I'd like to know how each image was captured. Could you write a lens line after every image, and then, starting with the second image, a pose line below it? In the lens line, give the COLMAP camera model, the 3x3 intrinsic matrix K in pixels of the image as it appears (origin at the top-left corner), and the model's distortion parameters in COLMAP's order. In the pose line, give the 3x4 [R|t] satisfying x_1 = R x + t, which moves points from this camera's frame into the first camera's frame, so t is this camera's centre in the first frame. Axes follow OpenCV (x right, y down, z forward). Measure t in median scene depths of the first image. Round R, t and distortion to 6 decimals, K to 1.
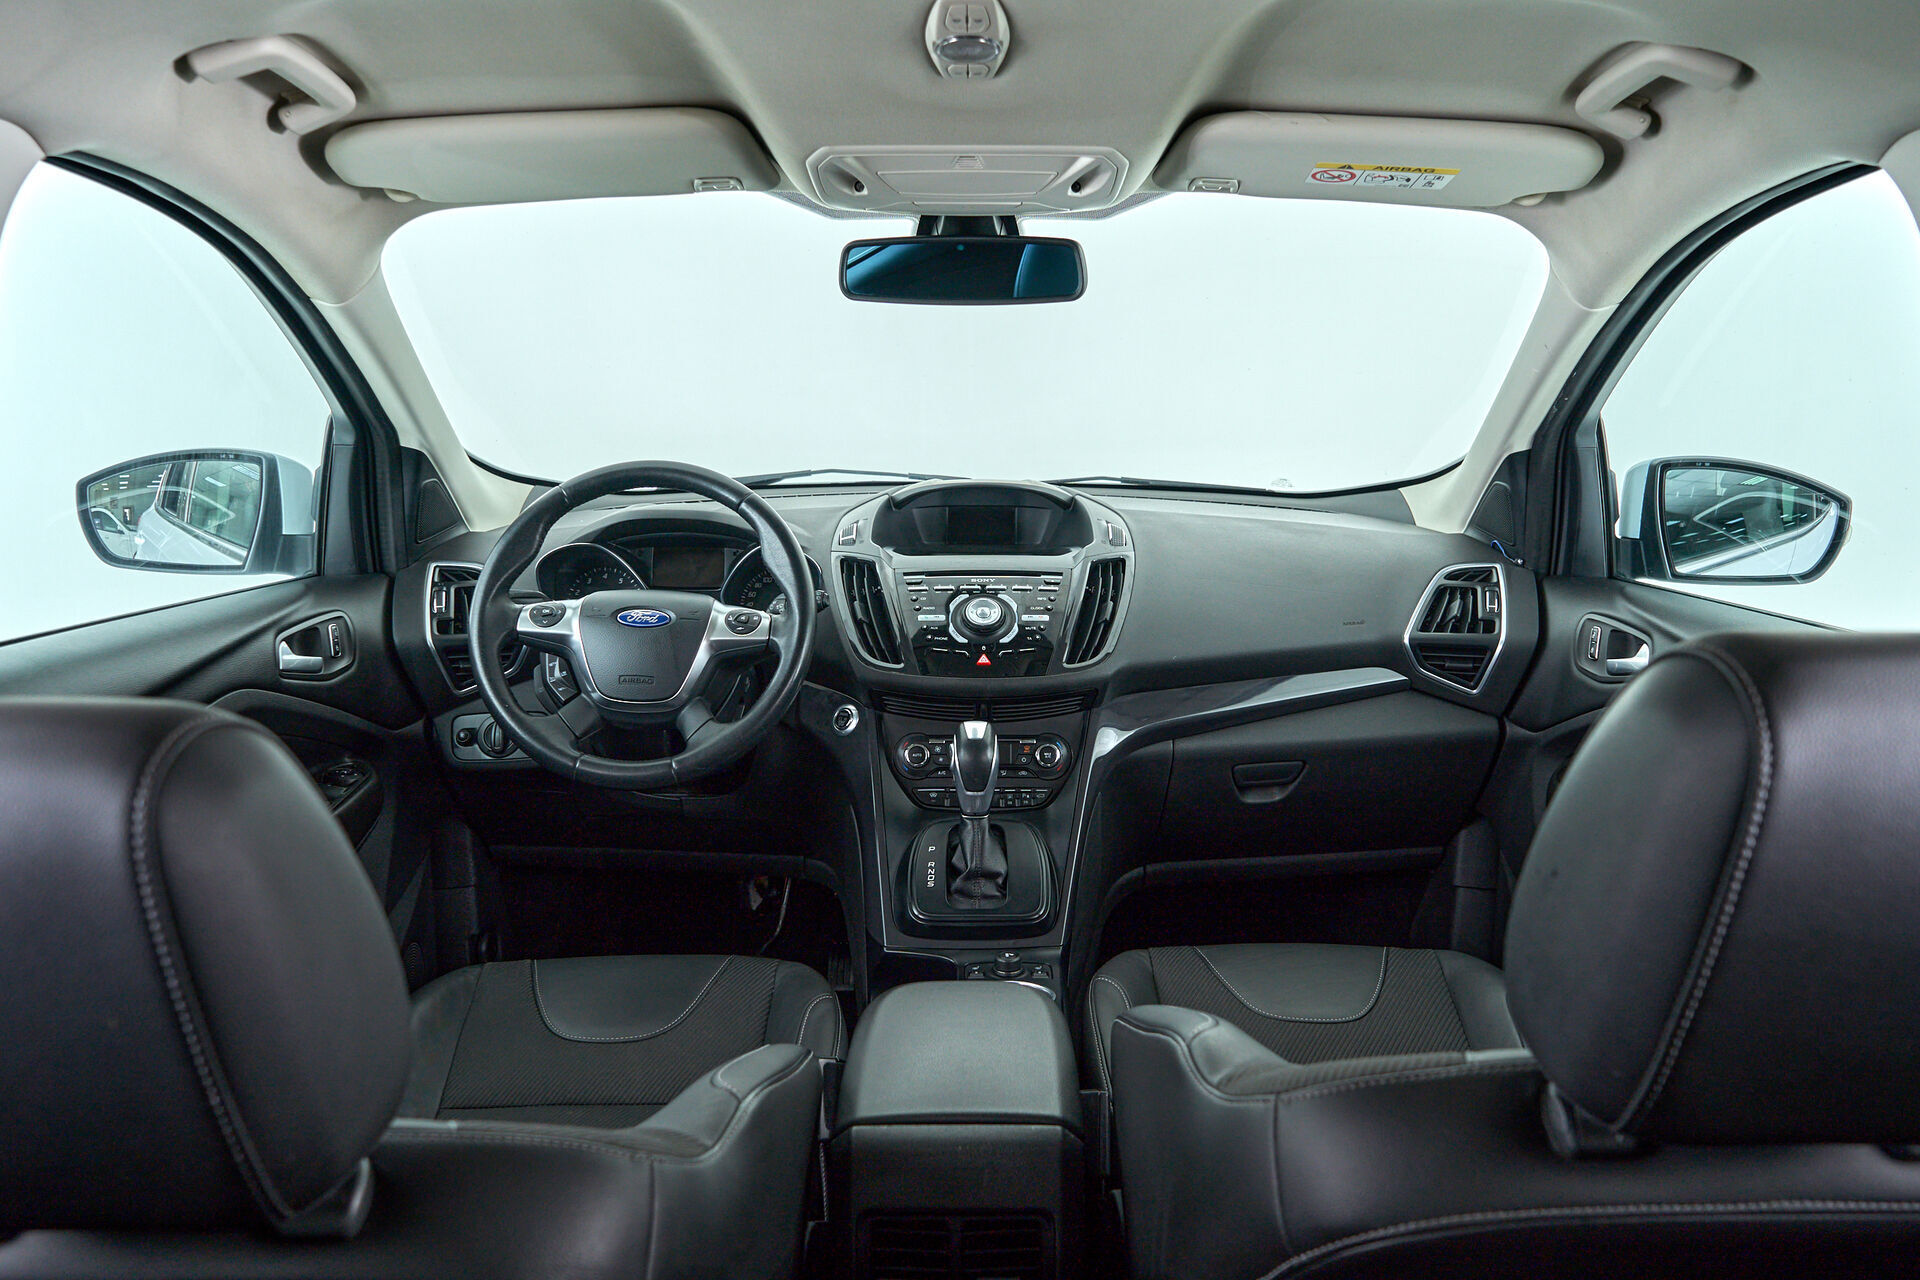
lens RADIAL K [[1563.1, 0, 978.9], [0, 1563.1, 636.1], [0, 0, 1]] dist [0.006393, 0.002041]
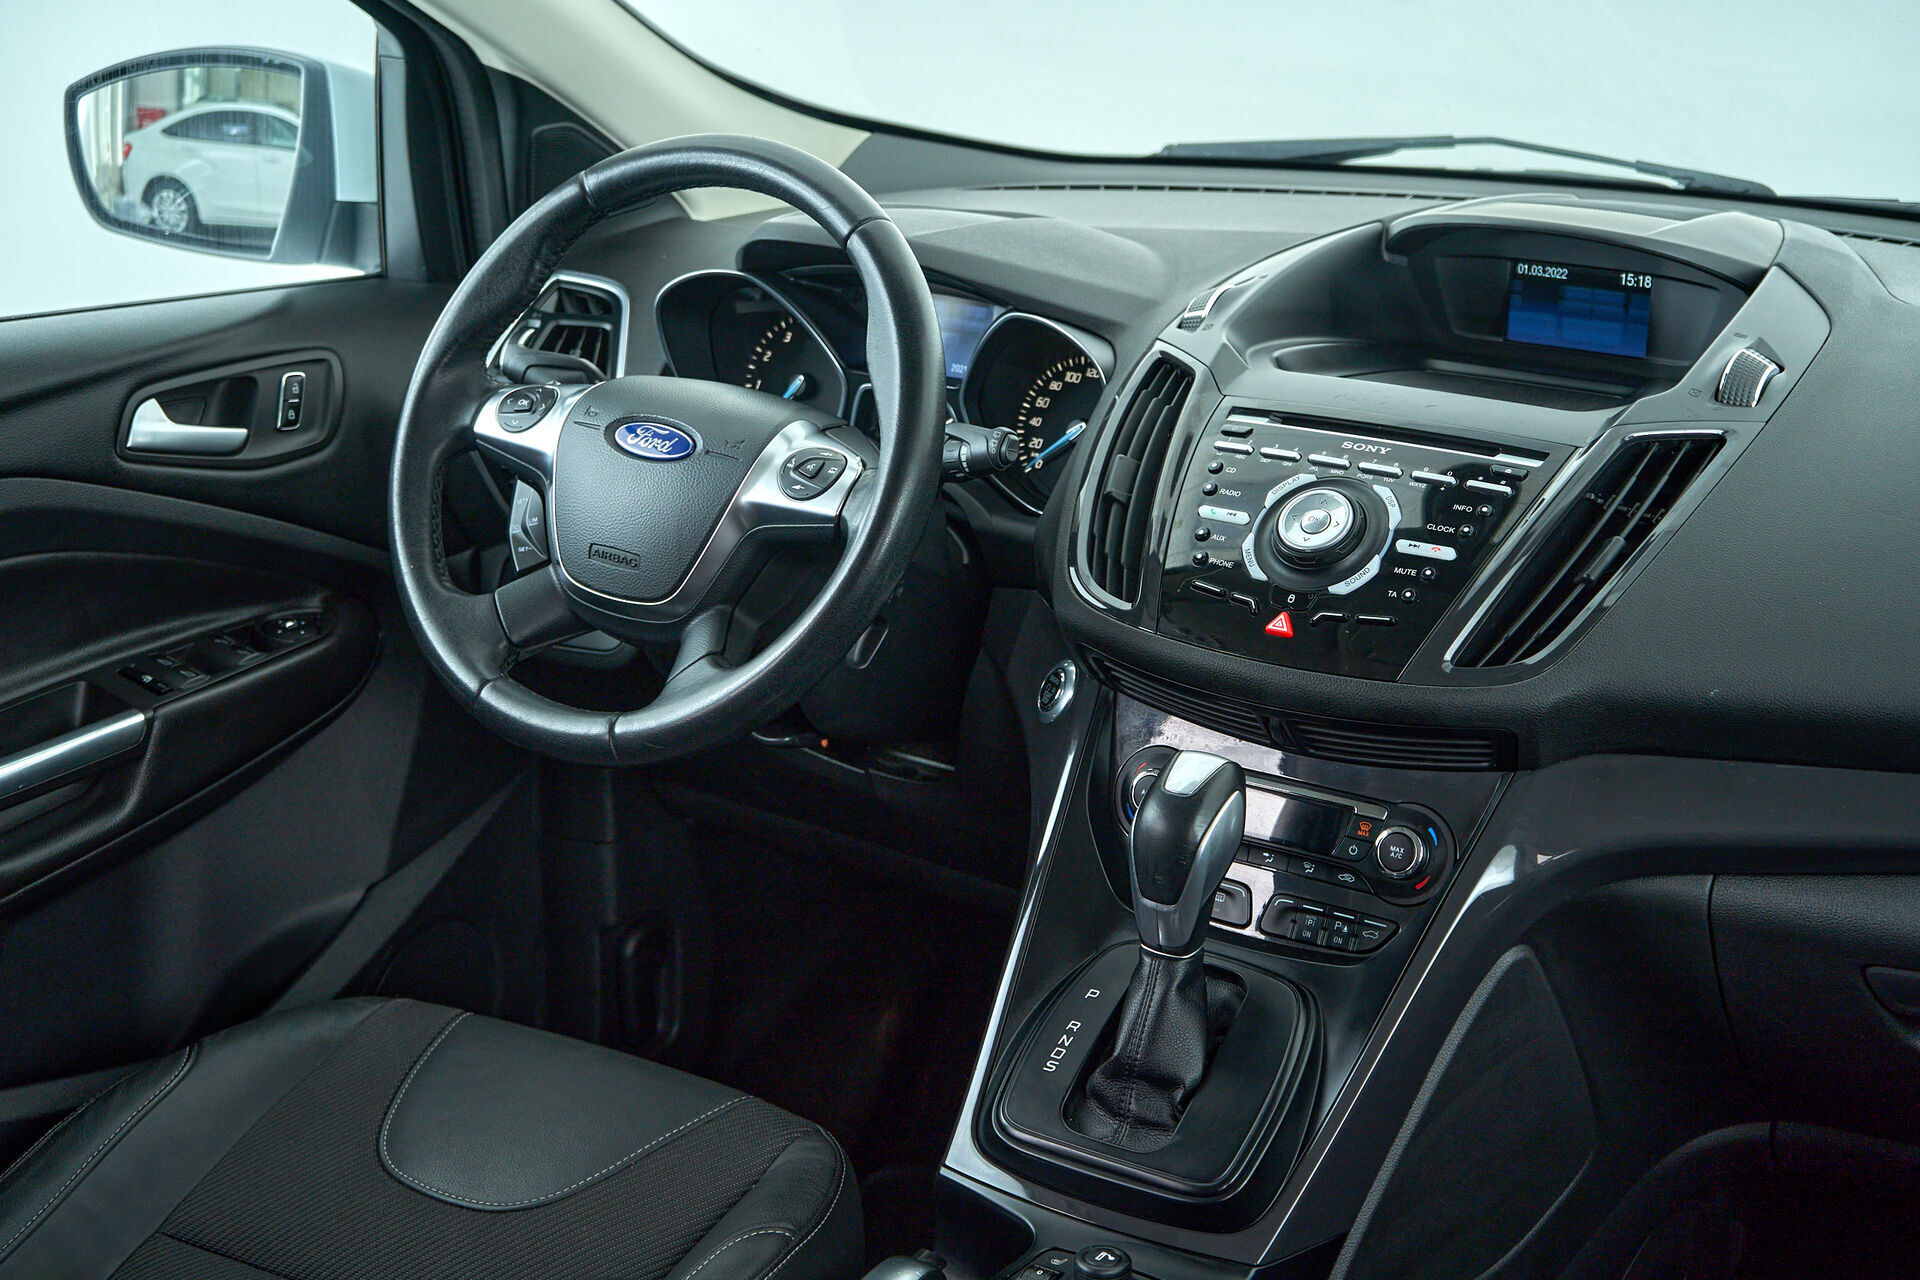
lens RADIAL K [[2838.4, 0, 960.0], [0, 2838.4, 640.0], [0, 0, 1]] dist [0.003790, -0.045608]
pose [[0.827366, 0.176283, -0.533283, 0.369152], [-0.113060, 0.982306, 0.149306, -0.093955], [0.550167, -0.063237, 0.832657, 0.242153]]
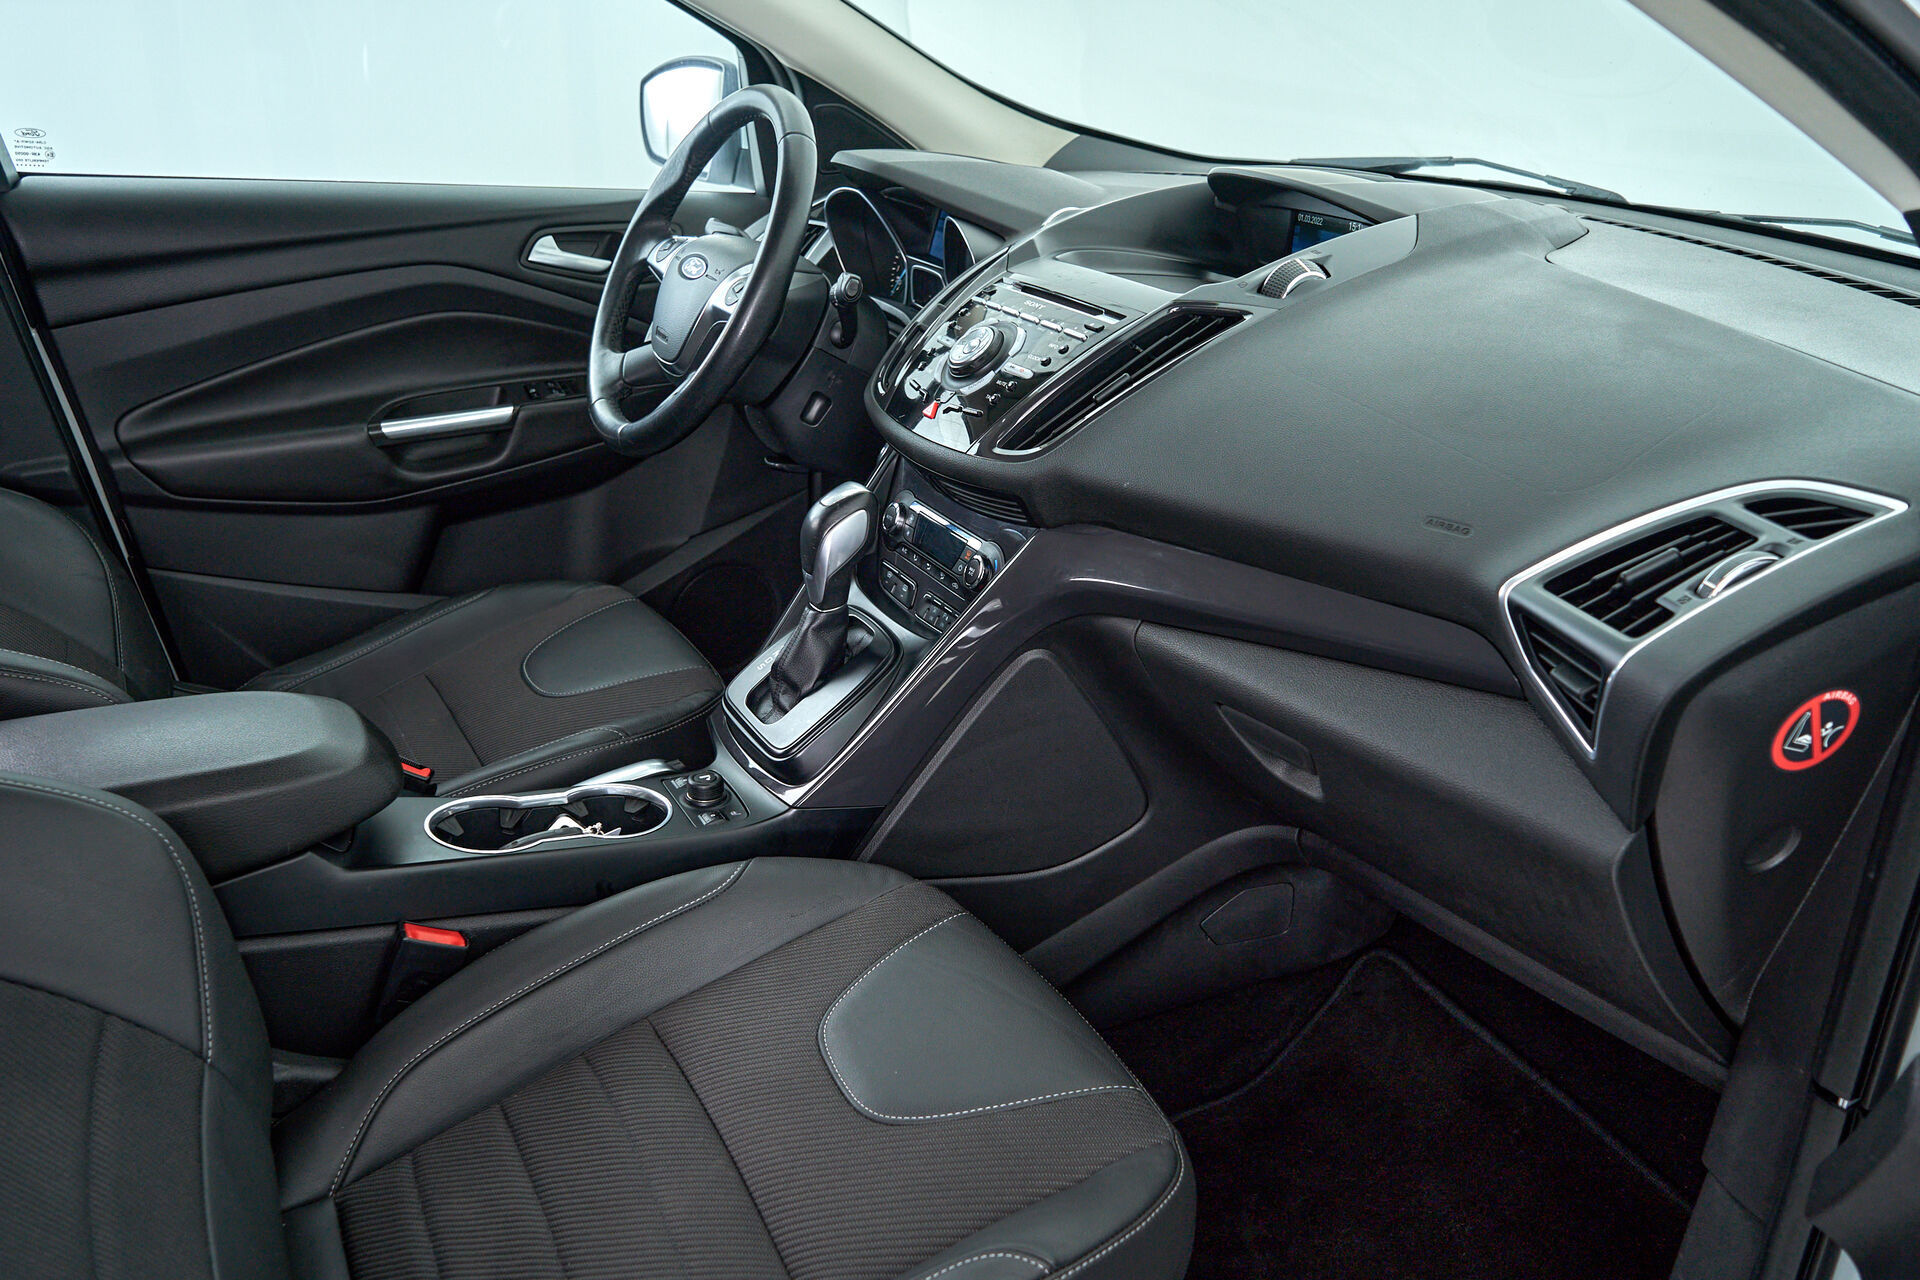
lens RADIAL K [[1563.1, 0, 978.9], [0, 1563.1, 636.1], [0, 0, 1]] dist [0.006393, 0.002041]
pose [[0.470754, 0.342426, -0.813102, 0.607505], [-0.186789, 0.939399, 0.287470, -0.093552], [0.862265, 0.016551, 0.506188, 0.656598]]
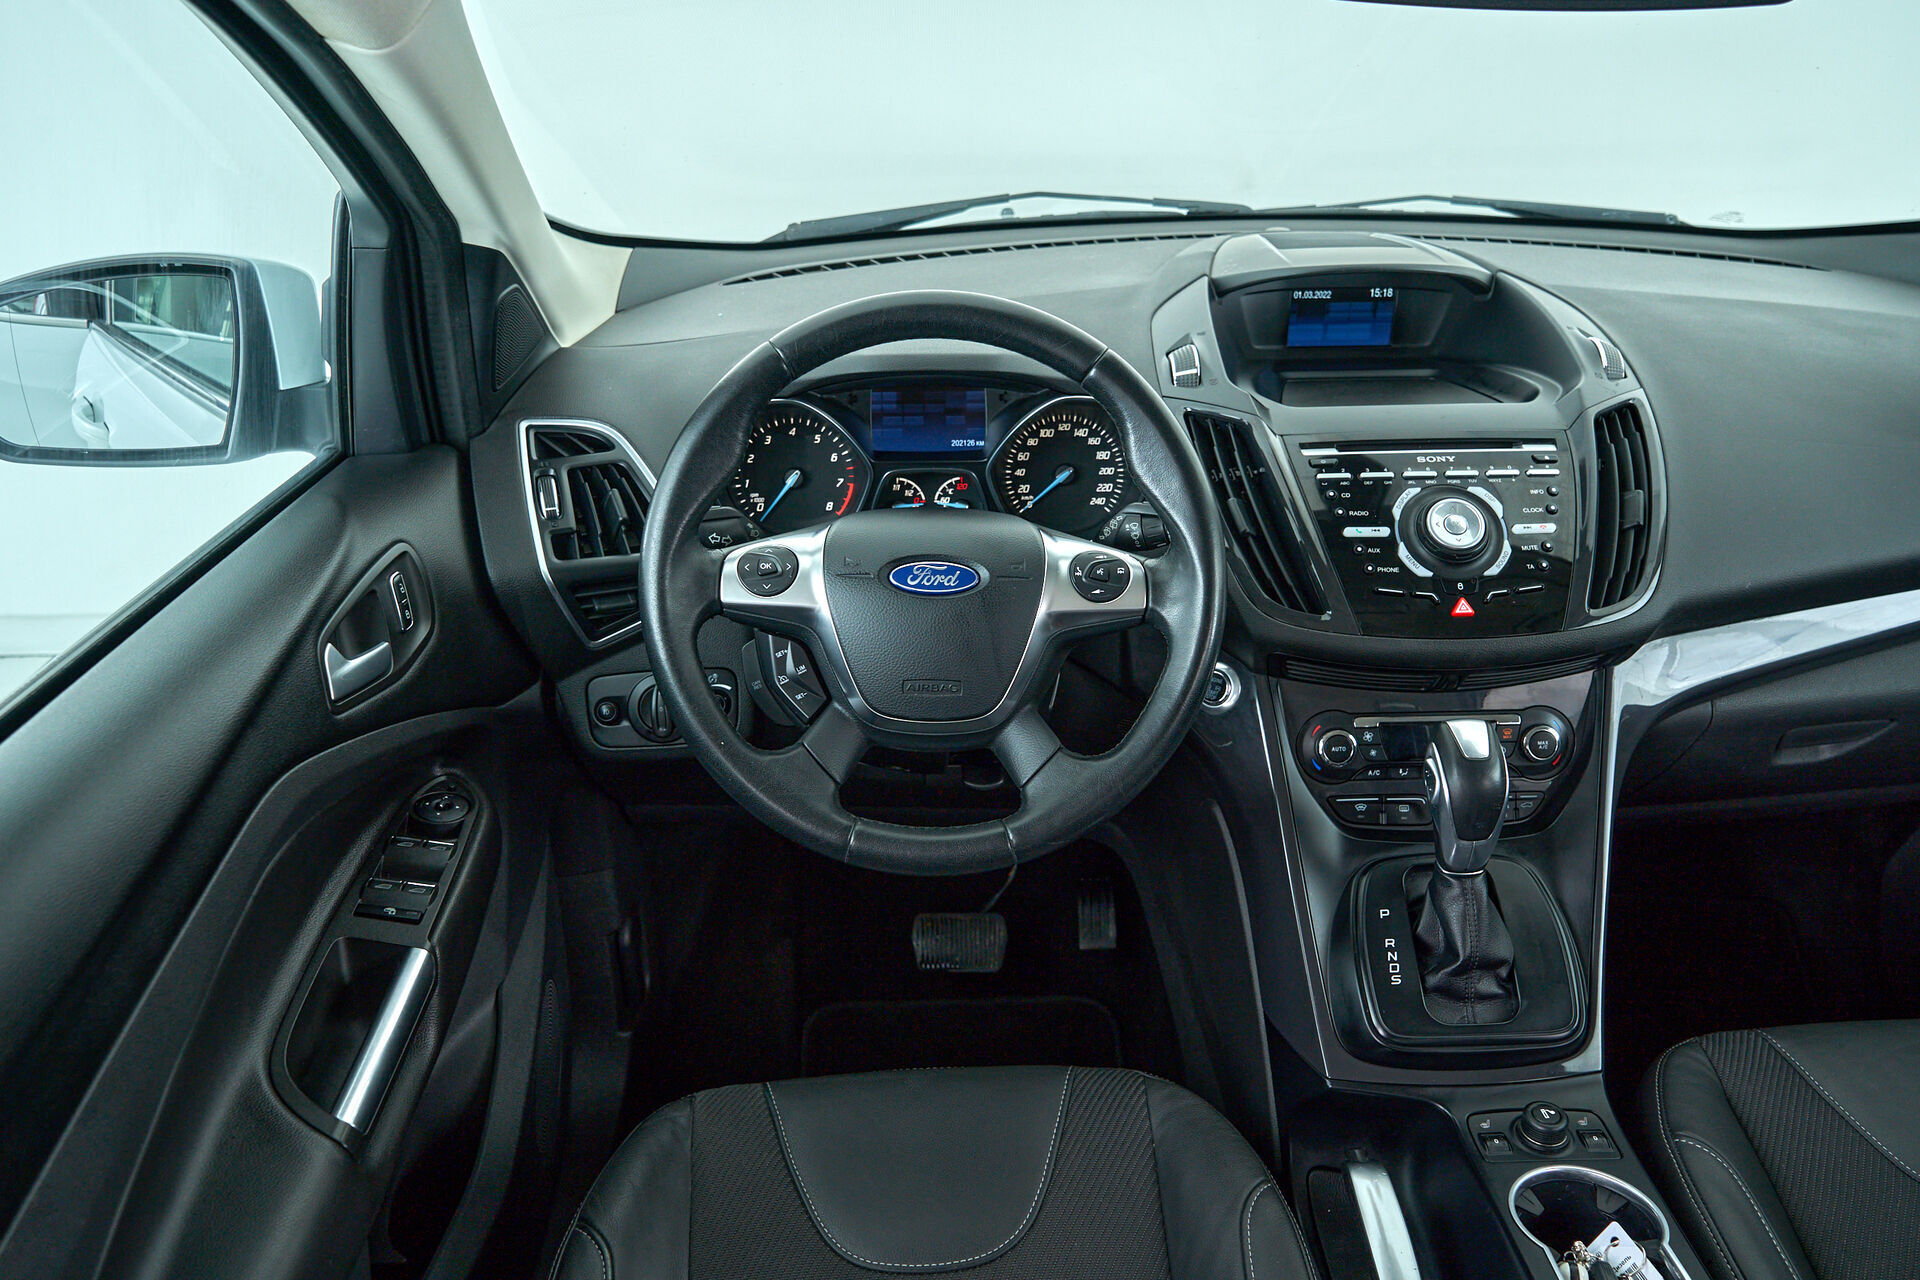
lens RADIAL K [[1561.8, 0, 960.0], [0, 1561.8, 640.0], [0, 0, 1]] dist [0.002142, 0.002524]
pose [[0.999664, -0.019369, 0.017236, -0.202821], [0.014273, 0.966086, 0.257825, -0.132015], [-0.021645, -0.257492, 0.966038, 0.400759]]
